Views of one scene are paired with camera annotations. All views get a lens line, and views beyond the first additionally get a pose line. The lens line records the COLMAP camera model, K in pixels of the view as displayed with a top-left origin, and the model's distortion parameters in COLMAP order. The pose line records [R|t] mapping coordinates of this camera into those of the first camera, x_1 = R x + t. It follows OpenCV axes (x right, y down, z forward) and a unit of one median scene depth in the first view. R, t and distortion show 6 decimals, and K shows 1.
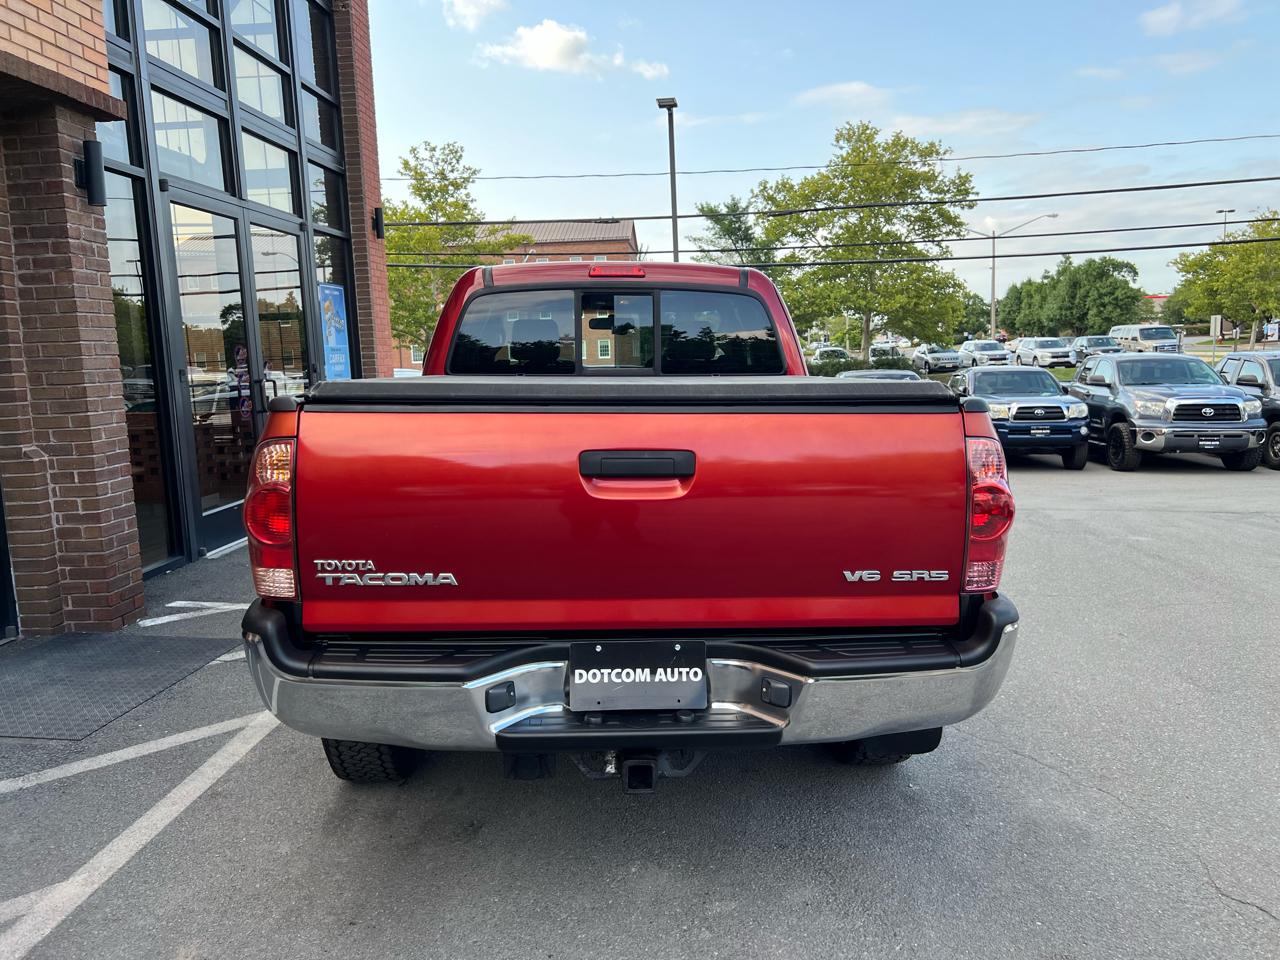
lens RADIAL K [[971.0, 0, 654.2], [0, 971.0, 462.5], [0, 0, 1]] dist [0.044464, -0.049256]
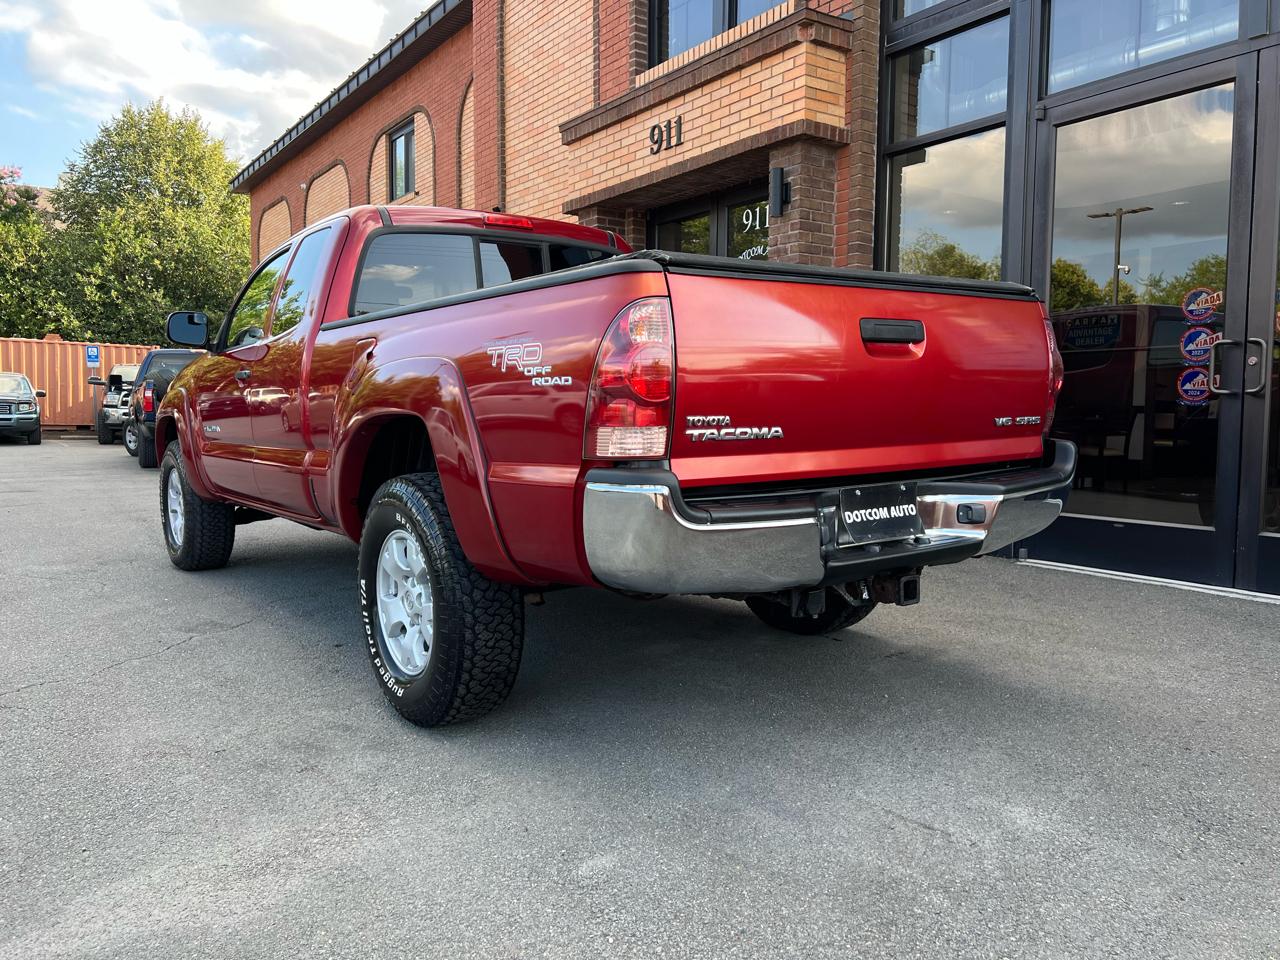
lens RADIAL K [[962.7, 0, 651.6], [0, 962.7, 470.1], [0, 0, 1]] dist [0.046219, -0.047134]
pose [[-0.791309, 0.066727, -0.607764, 0.252283], [-0.051053, 0.983345, 0.174433, -0.094896], [0.609281, 0.169059, -0.774723, 1.296247]]
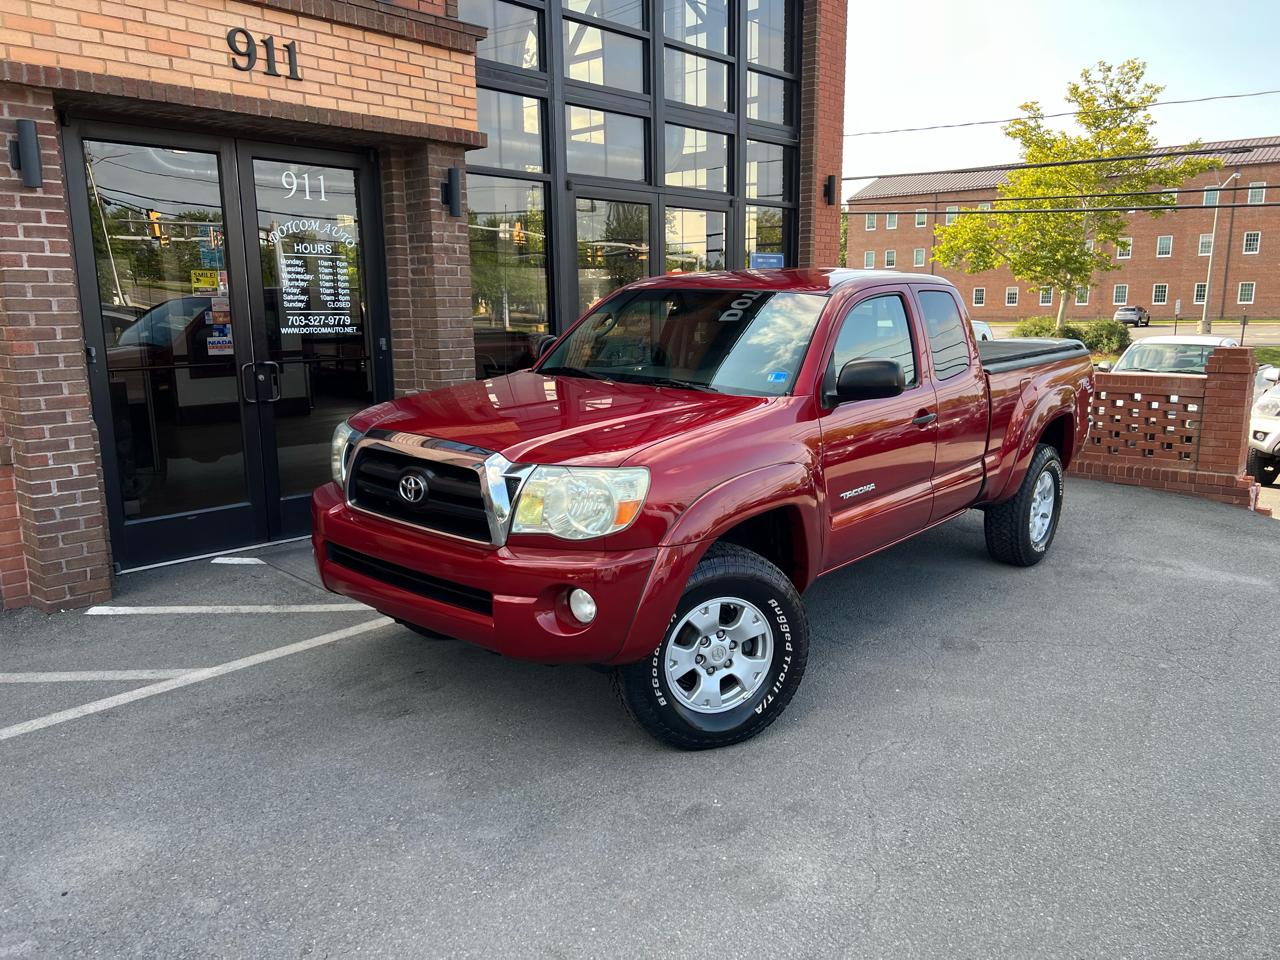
lens RADIAL K [[965.2, 0, 644.6], [0, 965.2, 485.9], [0, 0, 1]] dist [0.055674, -0.061158]
pose [[0.775018, 0.145130, -0.615048, 0.339830], [-0.090481, 0.988728, 0.119291, -0.051058], [0.625428, -0.036803, 0.779413, 0.067551]]
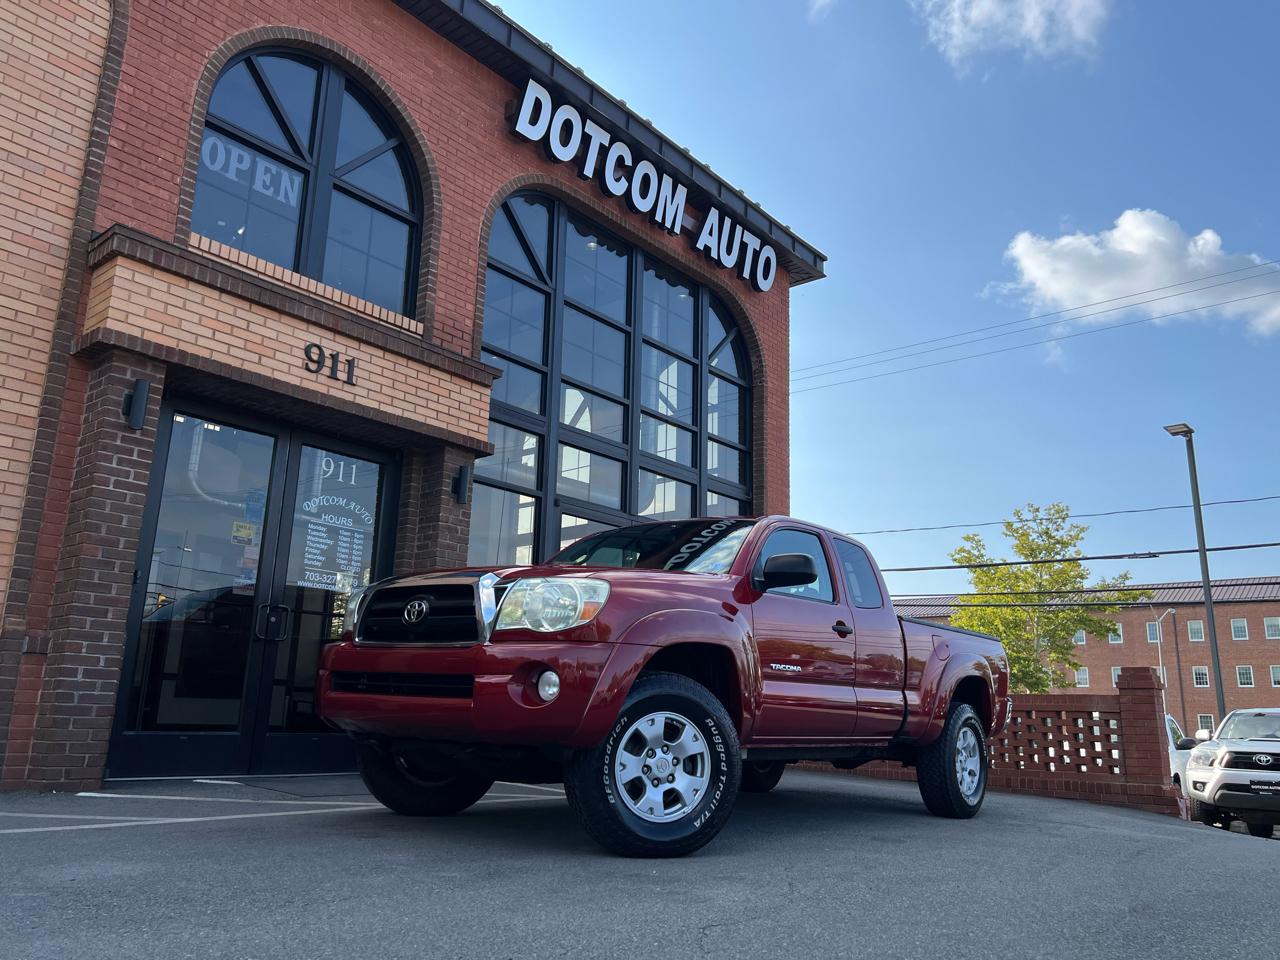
lens RADIAL K [[963.0, 0, 652.9], [0, 963.0, 484.8], [0, 0, 1]] dist [0.055901, -0.058097]
pose [[0.794818, -0.091909, -0.599847, 0.429456], [-0.123100, 0.943495, -0.307675, 0.107650], [0.594231, 0.318387, 0.738593, -0.003170]]
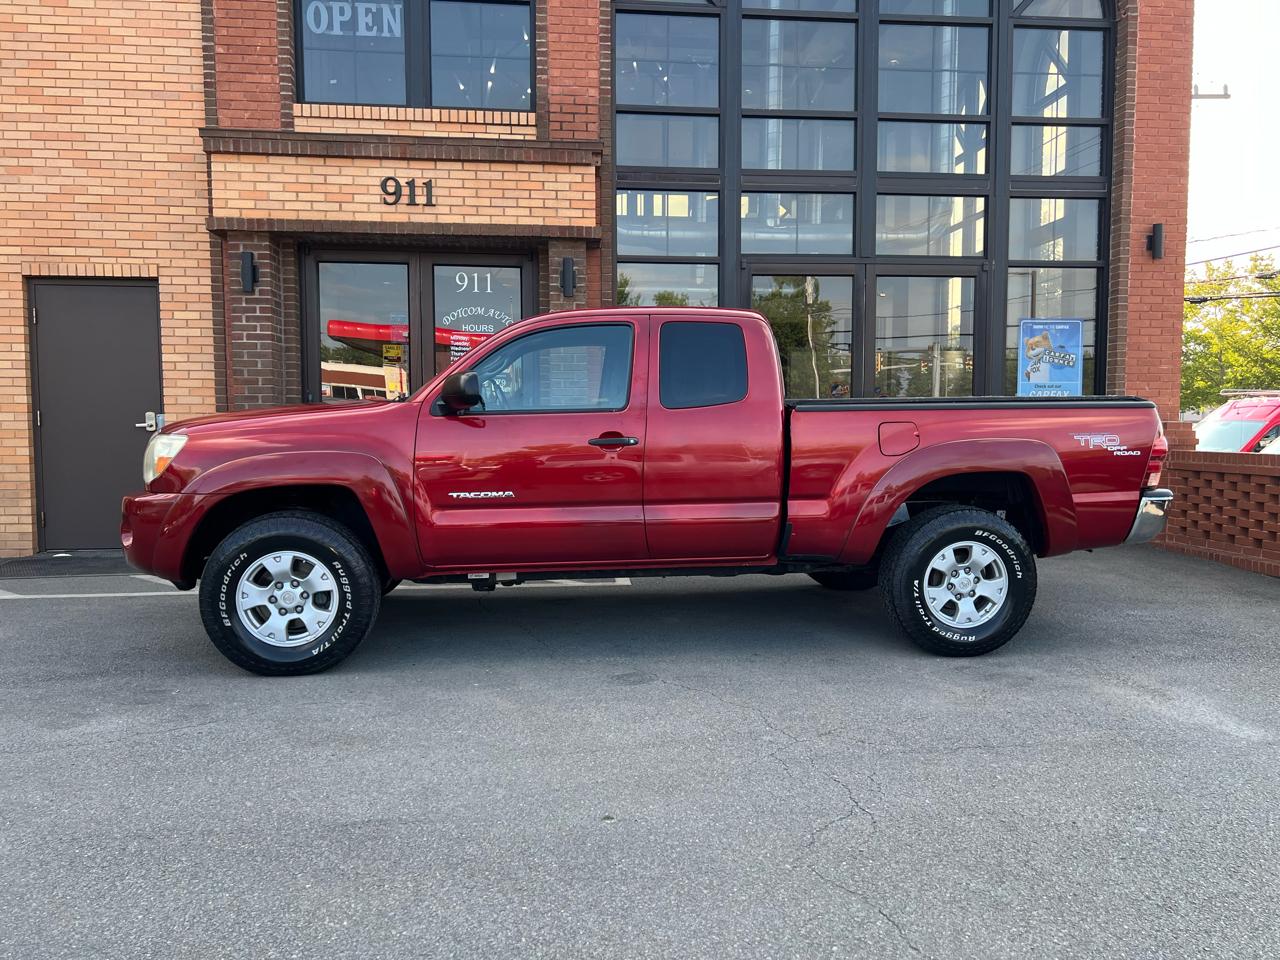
lens RADIAL K [[965.2, 0, 644.6], [0, 965.2, 485.9], [0, 0, 1]] dist [0.055674, -0.061158]
pose [[0.147162, 0.094951, -0.984544, 0.714755], [-0.120236, 0.989717, 0.077478, -0.057834], [0.981777, 0.106976, 0.157065, 0.597009]]
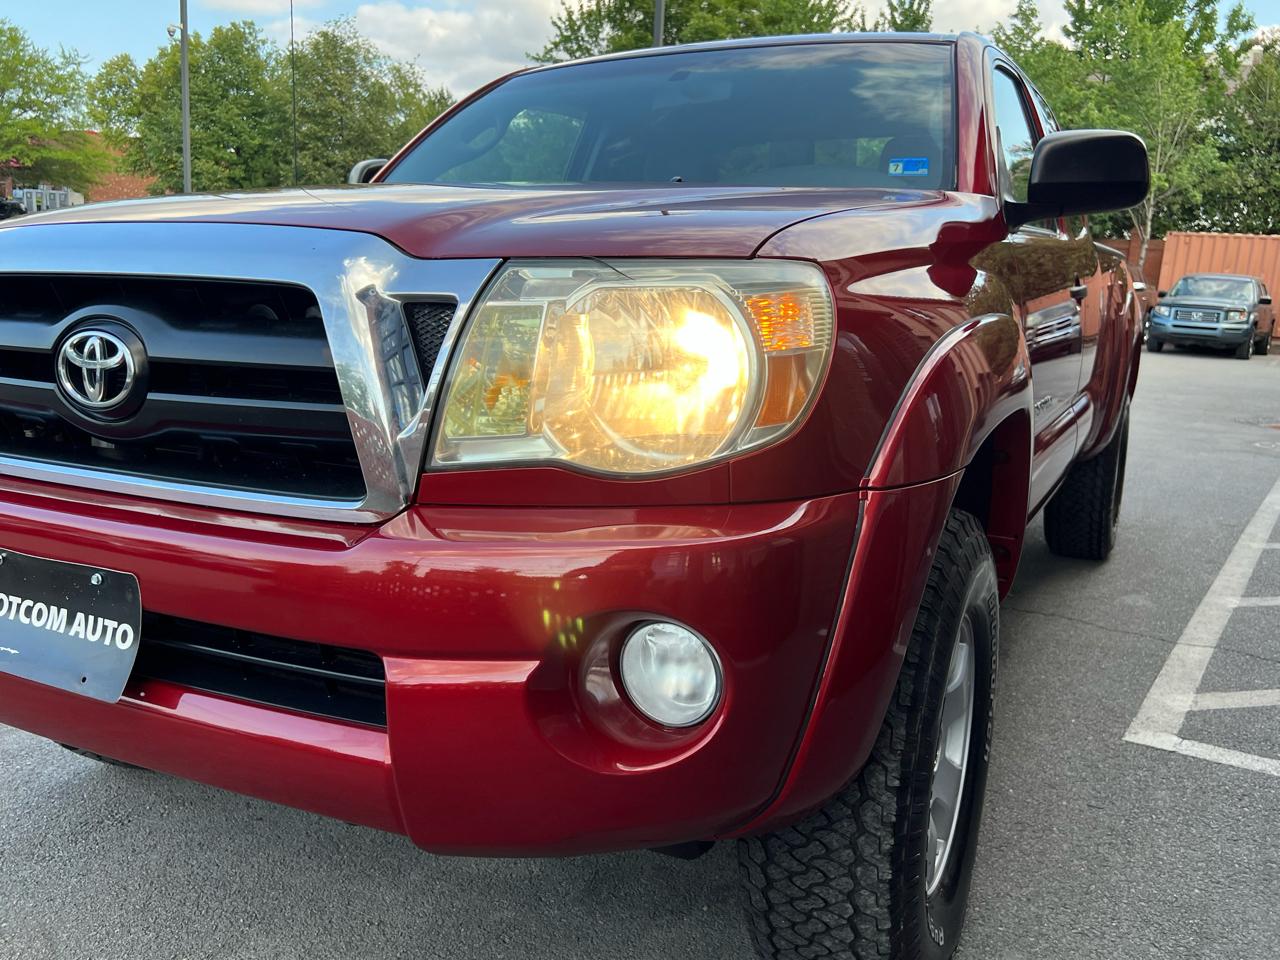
lens RADIAL K [[1094.4, 0, 645.2], [0, 1094.4, 474.6], [0, 0, 1]] dist [0.007258, 0.003536]
pose [[-0.860308, -0.104861, 0.498872, -0.223022], [0.034817, 0.964243, 0.262724, -0.082823], [-0.508583, 0.243393, -0.825895, 1.110556]]
